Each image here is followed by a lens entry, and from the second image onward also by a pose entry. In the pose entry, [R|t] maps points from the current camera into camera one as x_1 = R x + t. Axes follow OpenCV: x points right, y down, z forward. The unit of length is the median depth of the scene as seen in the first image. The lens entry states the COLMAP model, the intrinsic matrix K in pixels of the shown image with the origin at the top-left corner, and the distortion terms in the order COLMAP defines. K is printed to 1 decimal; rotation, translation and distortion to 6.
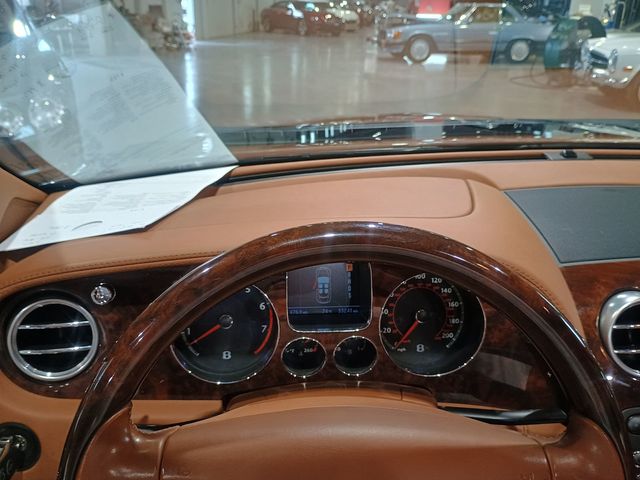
lens RADIAL K [[570.6, 0, 318.9], [0, 570.6, 238.9], [0, 0, 1]] dist [0.054691, -0.067026]
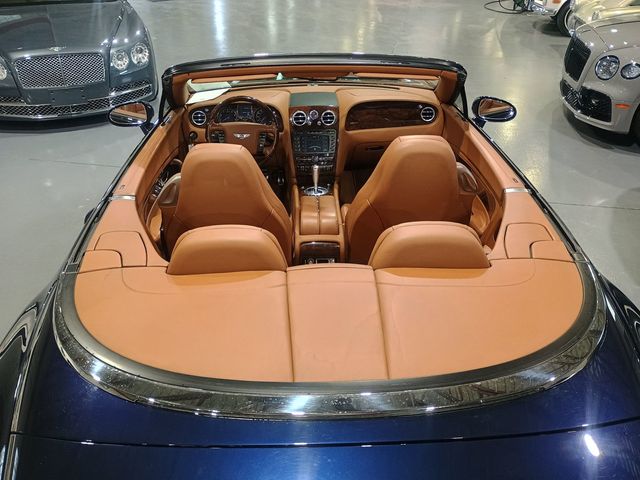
lens RADIAL K [[570.6, 0, 317.6], [0, 570.6, 240.6], [0, 0, 1]] dist [0.054691, -0.067026]
pose [[0.998258, 0.007043, -0.058586, 0.973784], [0.001538, 0.989408, 0.145152, 0.490790], [0.058988, -0.144989, 0.987673, -4.310357]]
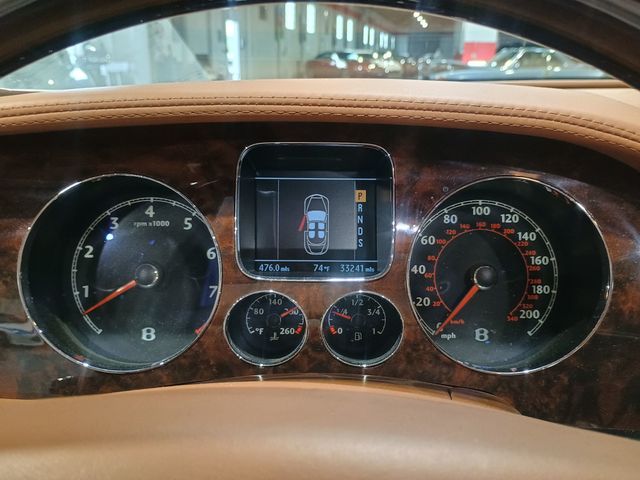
lens RADIAL K [[570.6, 0, 319.5], [0, 570.6, 243.5], [0, 0, 1]] dist [0.054691, -0.067026]
pose [[0.996920, 0.011596, -0.077568, 0.057740], [-0.017792, 0.996663, -0.079670, 0.148936], [0.076385, 0.080804, 0.993799, 0.405594]]
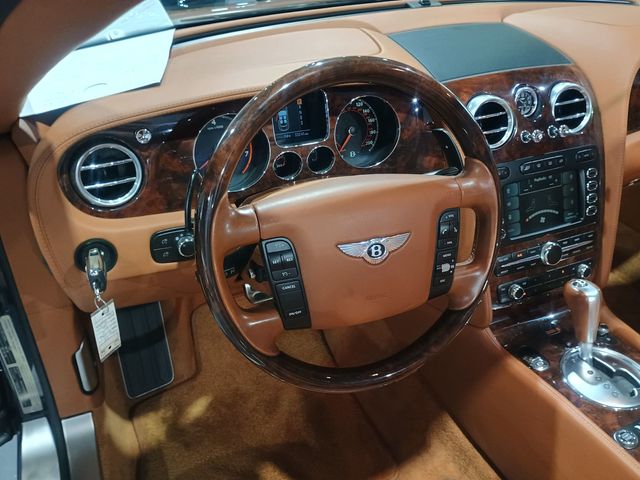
lens RADIAL K [[570.6, 0, 321.7], [0, 570.6, 243.3], [0, 0, 1]] dist [0.054691, -0.067026]
pose [[0.947383, -0.174766, 0.268182, -0.323787], [0.106656, 0.962273, 0.250309, 0.039109], [-0.301810, -0.208535, 0.930281, -0.363046]]
